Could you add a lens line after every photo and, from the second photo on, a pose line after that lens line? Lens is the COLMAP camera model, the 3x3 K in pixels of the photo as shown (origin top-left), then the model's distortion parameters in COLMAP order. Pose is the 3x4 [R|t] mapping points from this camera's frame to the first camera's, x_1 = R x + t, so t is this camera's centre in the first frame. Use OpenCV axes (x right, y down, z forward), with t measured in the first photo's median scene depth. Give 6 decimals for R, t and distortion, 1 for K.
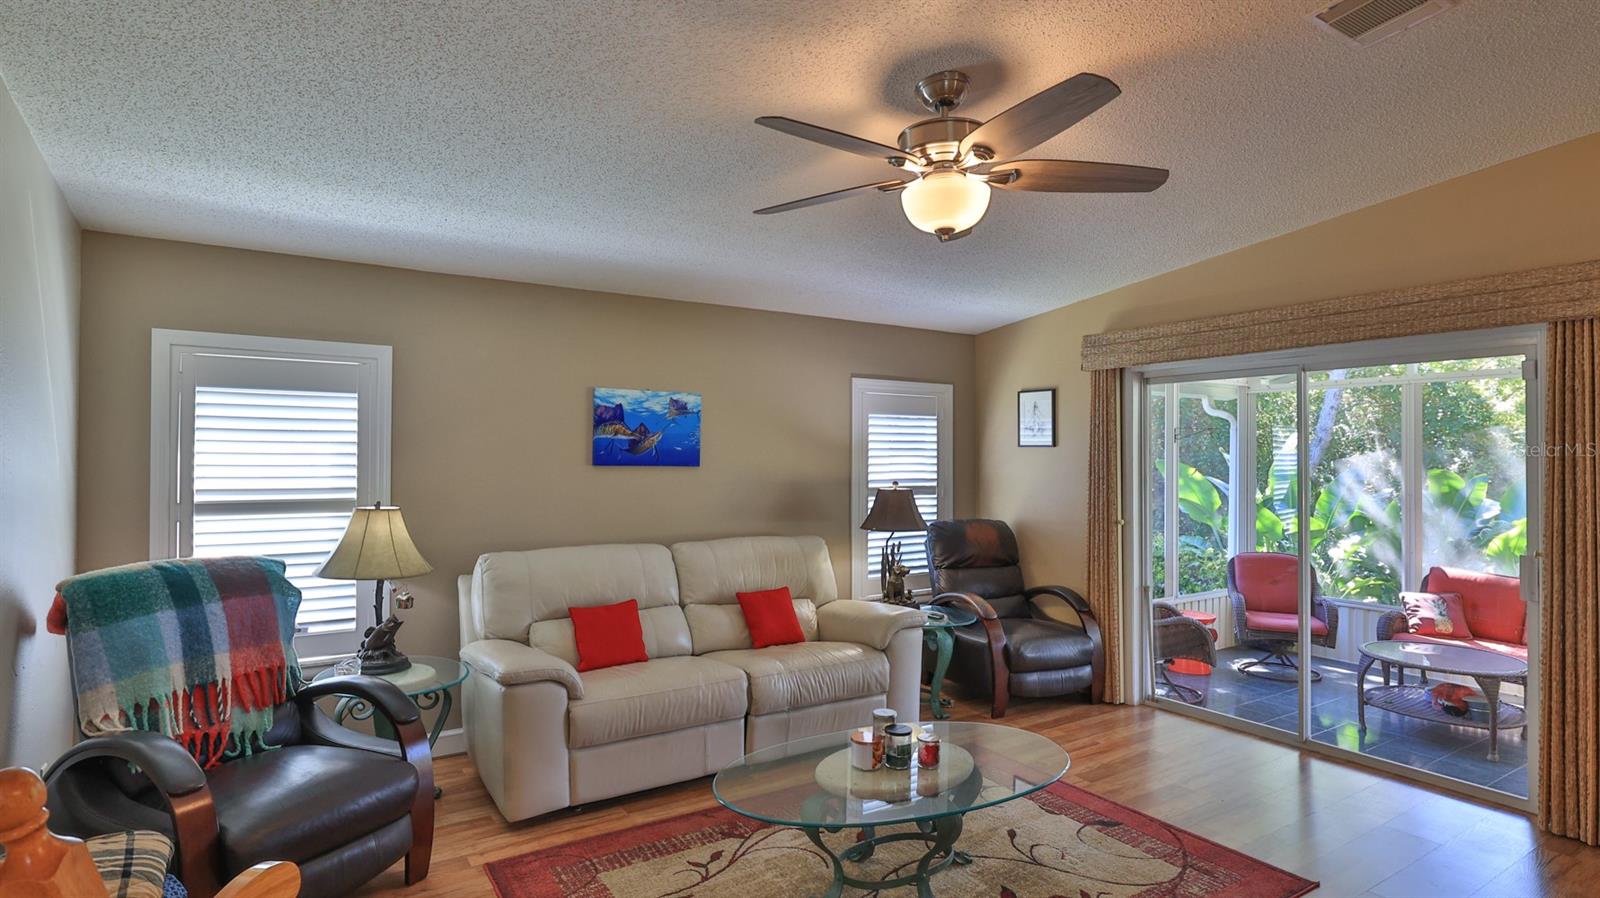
lens RADIAL K [[814.4, 0, 800.0], [0, 814.4, 457.6], [0, 0, 1]] dist [-0.003065, -0.000195]
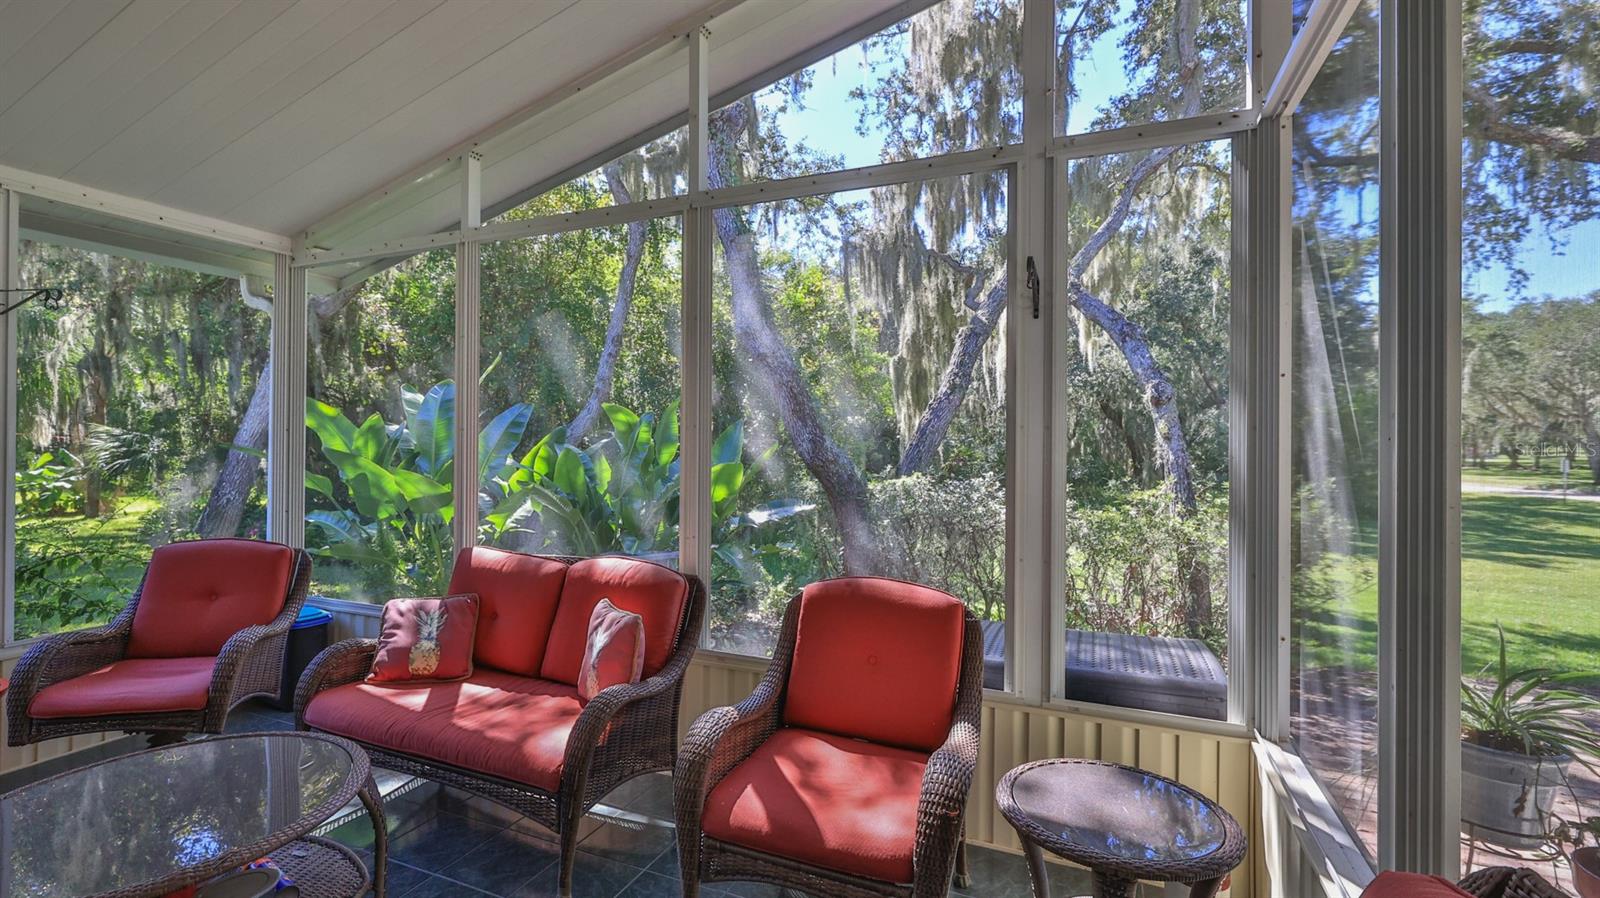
lens RADIAL K [[705.0, 0, 798.8], [0, 705.0, 444.9], [0, 0, 1]] dist [-0.001546, 0.000540]
pose [[0.825870, -0.002110, 0.563857, 0.734080], [-0.001841, 0.999978, 0.006438, 0.059827], [-0.563858, -0.006355, 0.825847, 0.472291]]
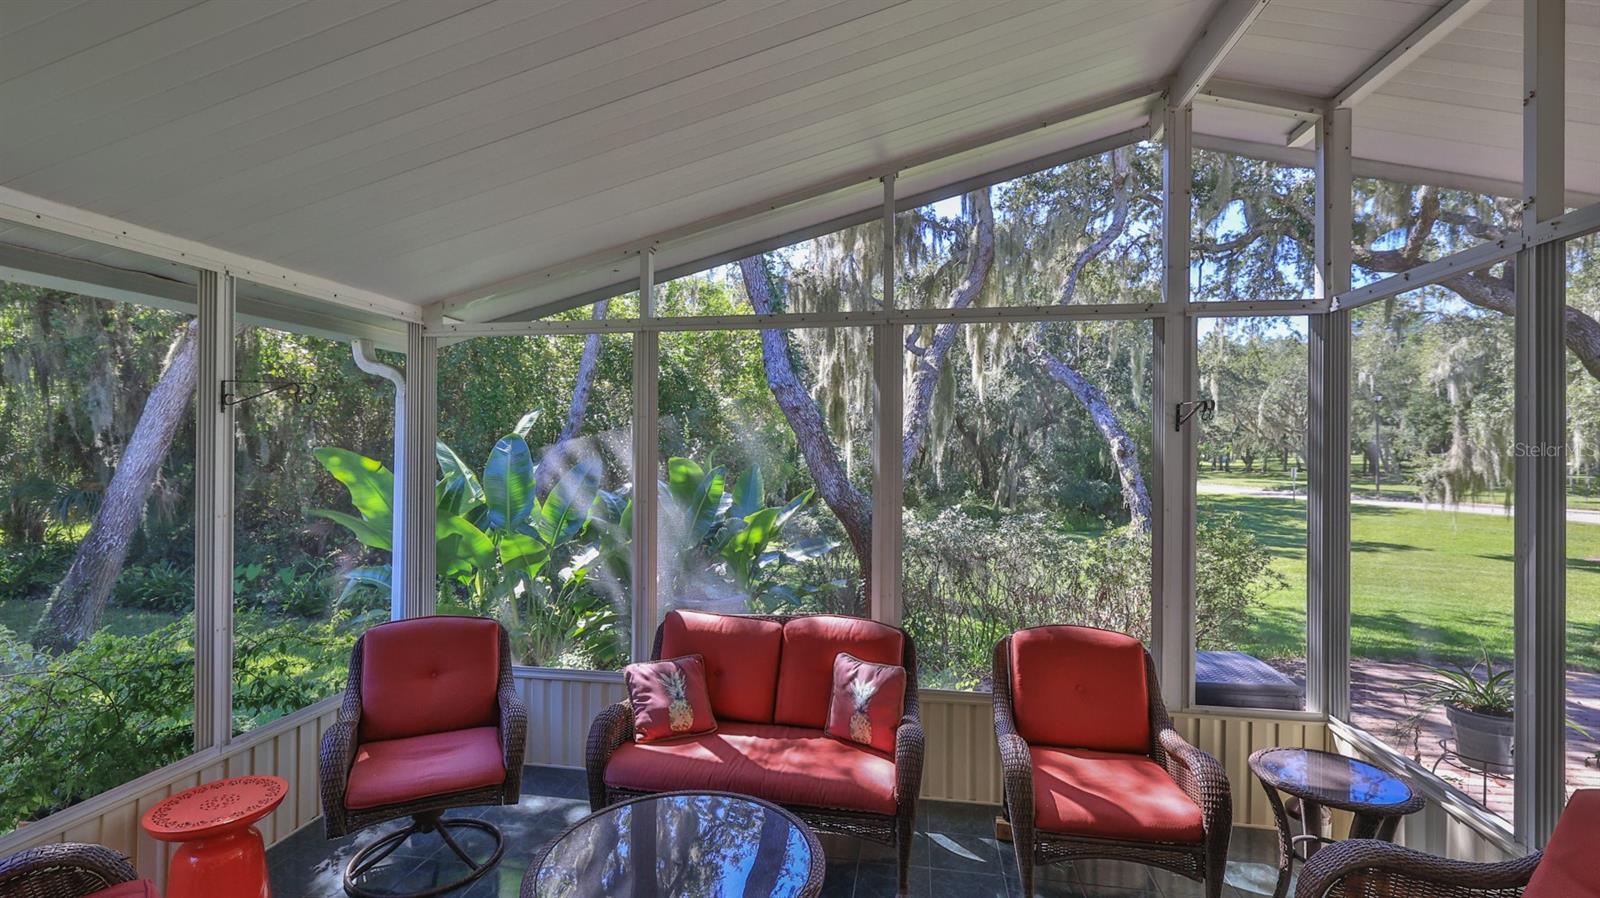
lens RADIAL K [[705.0, 0, 804.0], [0, 705.0, 450.3], [0, 0, 1]] dist [-0.001546, 0.000540]
pose [[0.669859, -0.003000, 0.742482, 0.459322], [-0.001069, 0.999987, 0.005005, 0.001851], [-0.742488, -0.004147, 0.669847, 0.575217]]
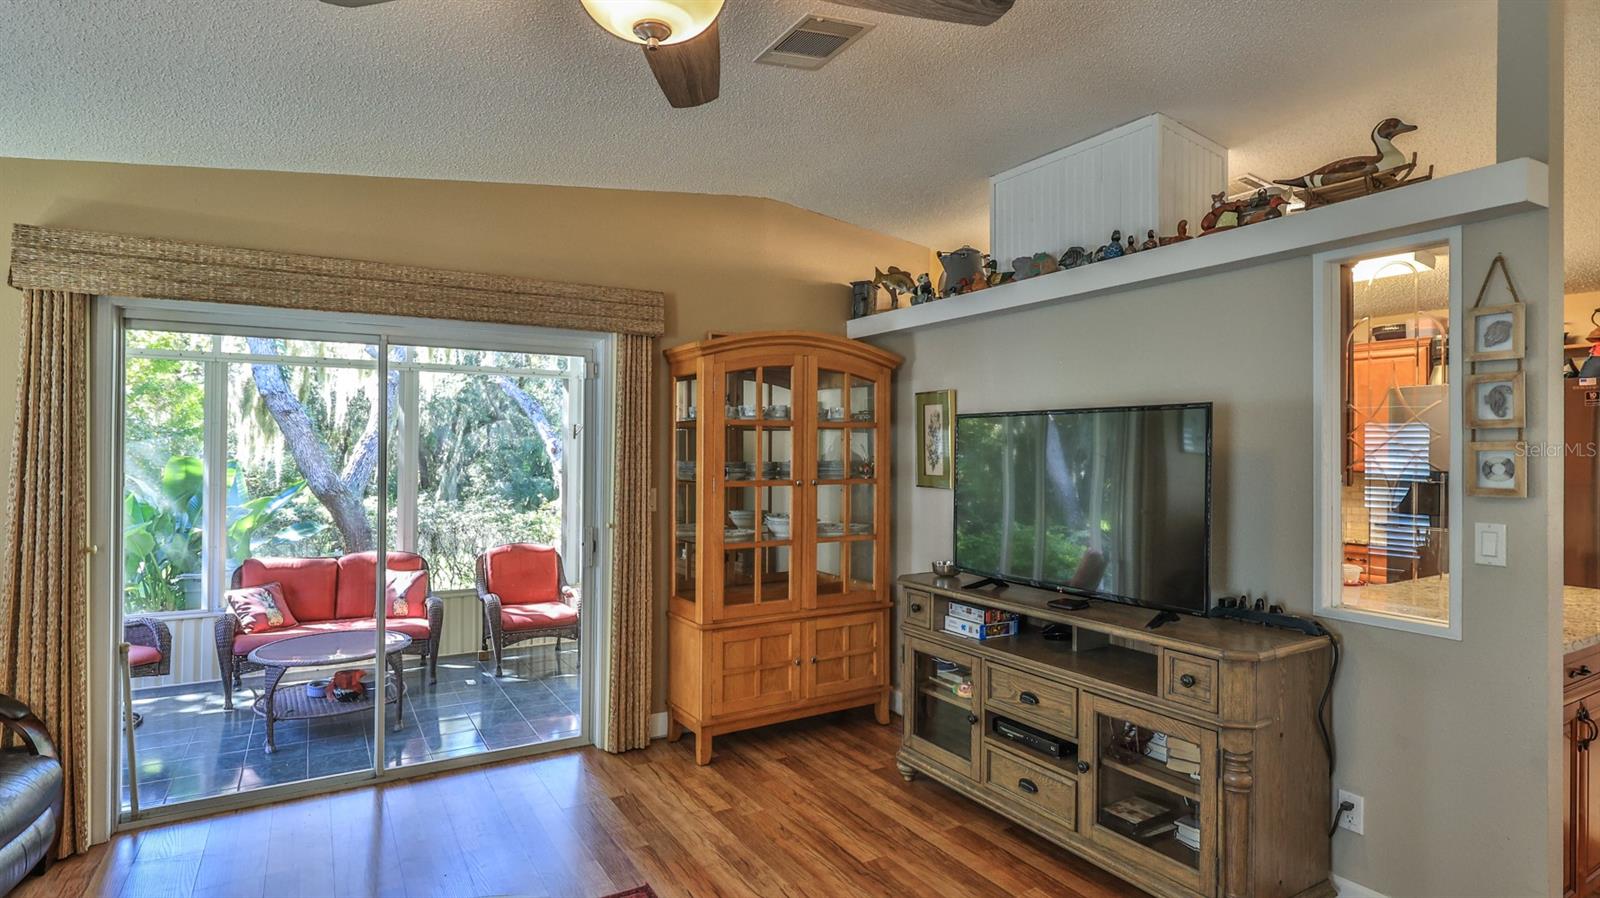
lens RADIAL K [[814.4, 0, 791.1], [0, 814.4, 449.7], [0, 0, 1]] dist [-0.003065, -0.000195]
pose [[0.045347, -0.004259, 0.998962, -0.142559], [-0.004872, 0.999978, 0.004484, -0.000056], [-0.998959, -0.005070, 0.045326, 0.346439]]
